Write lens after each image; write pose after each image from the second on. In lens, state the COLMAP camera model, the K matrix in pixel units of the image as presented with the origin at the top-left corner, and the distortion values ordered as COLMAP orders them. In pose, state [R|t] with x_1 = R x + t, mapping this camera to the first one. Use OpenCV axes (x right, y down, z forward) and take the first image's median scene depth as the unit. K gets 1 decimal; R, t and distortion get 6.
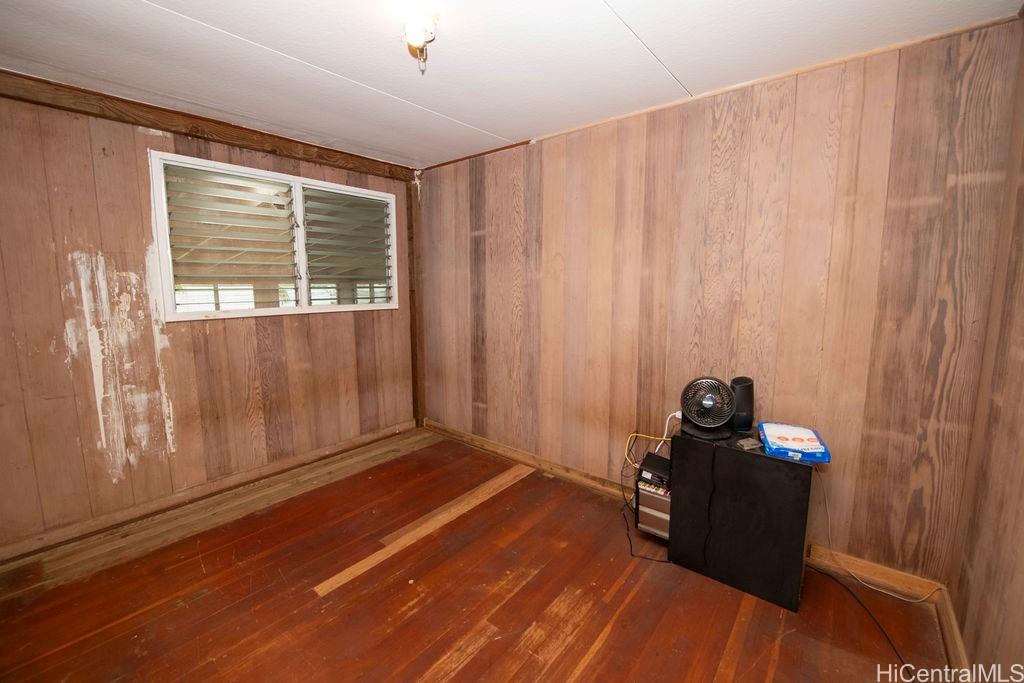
lens RADIAL K [[410.1, 0, 514.2], [0, 410.1, 332.6], [0, 0, 1]] dist [-0.011171, -0.000414]
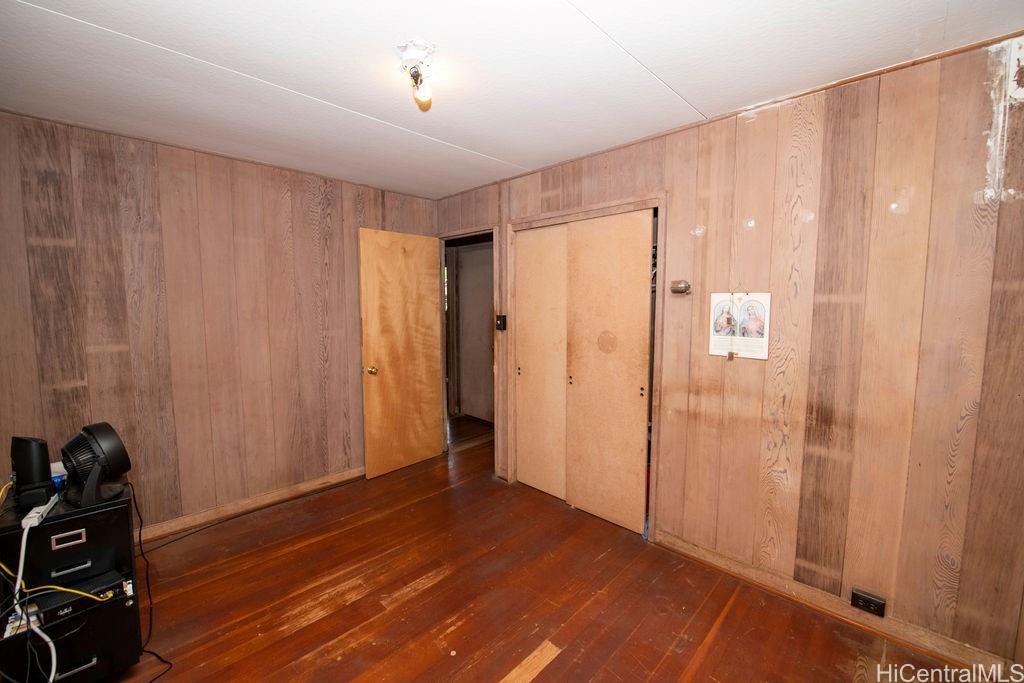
lens RADIAL K [[410.1, 0, 514.2], [0, 410.1, 332.6], [0, 0, 1]] dist [-0.011171, -0.000414]
pose [[-0.996385, -0.002137, 0.084929, -0.497010], [0.015322, 0.978770, 0.204386, -0.257443], [-0.083563, 0.204948, -0.975199, 1.852858]]
